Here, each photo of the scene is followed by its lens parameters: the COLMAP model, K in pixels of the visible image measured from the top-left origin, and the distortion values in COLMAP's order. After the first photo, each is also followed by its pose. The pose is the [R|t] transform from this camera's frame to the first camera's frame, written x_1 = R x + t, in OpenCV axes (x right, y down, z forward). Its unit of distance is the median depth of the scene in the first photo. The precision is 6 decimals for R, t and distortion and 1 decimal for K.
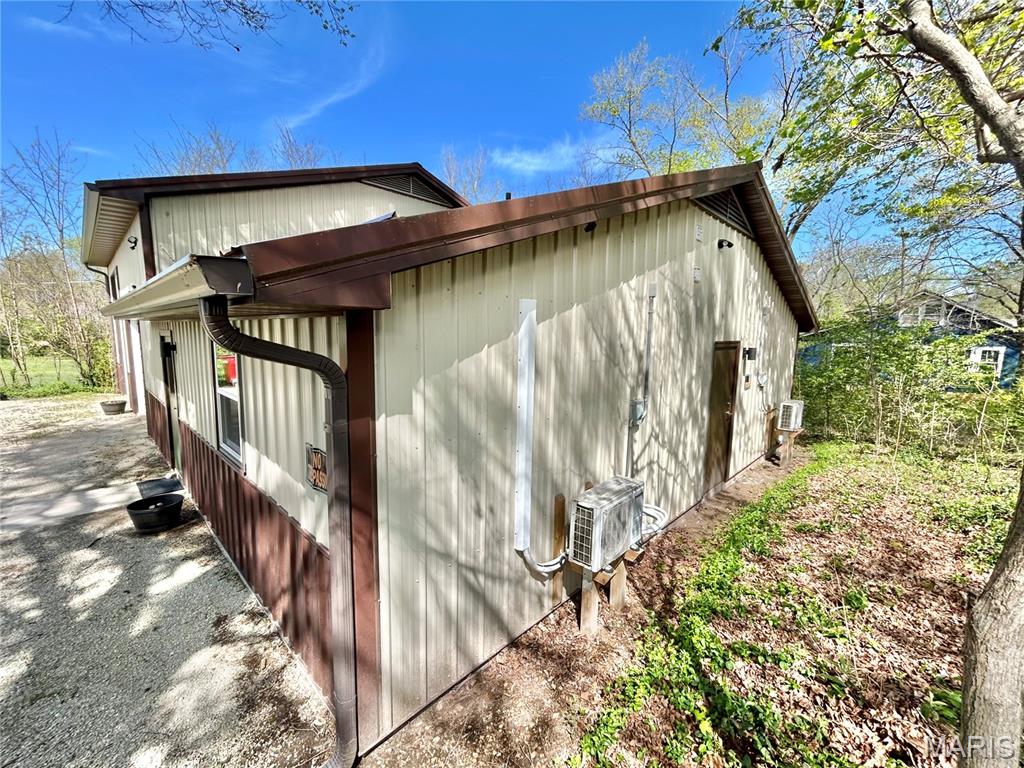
lens RADIAL K [[420.2, 0, 512.4], [0, 420.2, 380.9], [0, 0, 1]] dist [-0.001408, 0.000942]
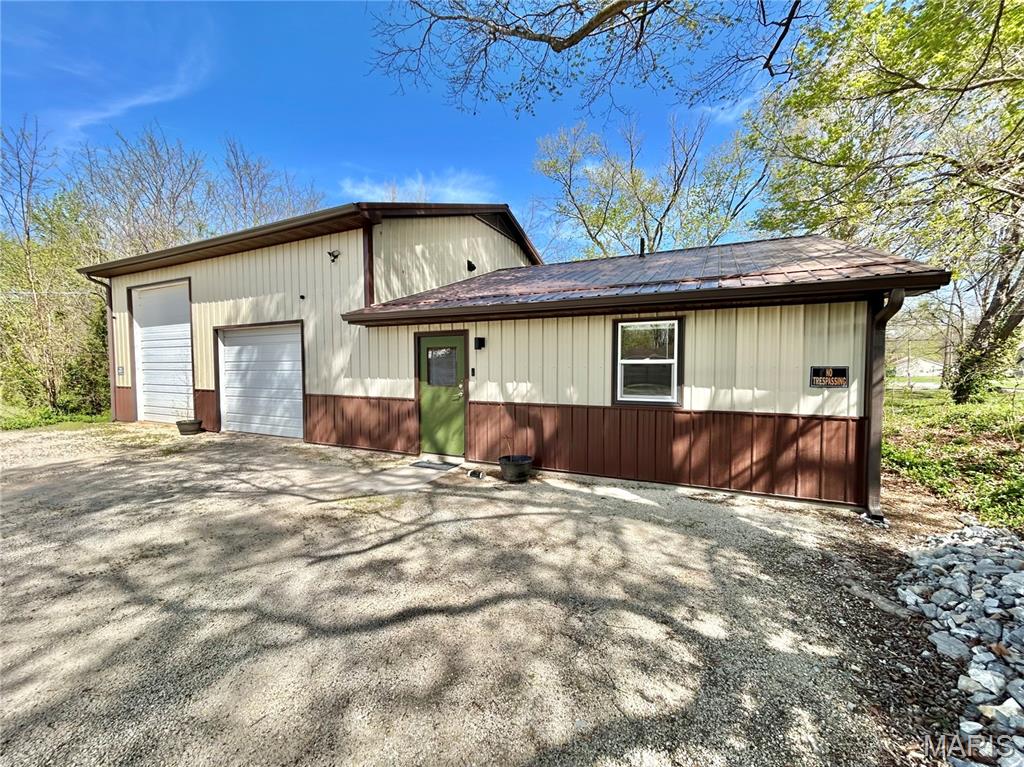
lens RADIAL K [[420.2, 0, 514.0], [0, 420.2, 379.9], [0, 0, 1]] dist [-0.001408, 0.000942]
pose [[0.952827, -0.030314, 0.301997, -1.245259], [0.053297, 0.996250, -0.068153, 0.138147], [-0.298799, 0.081034, 0.950870, -0.231171]]
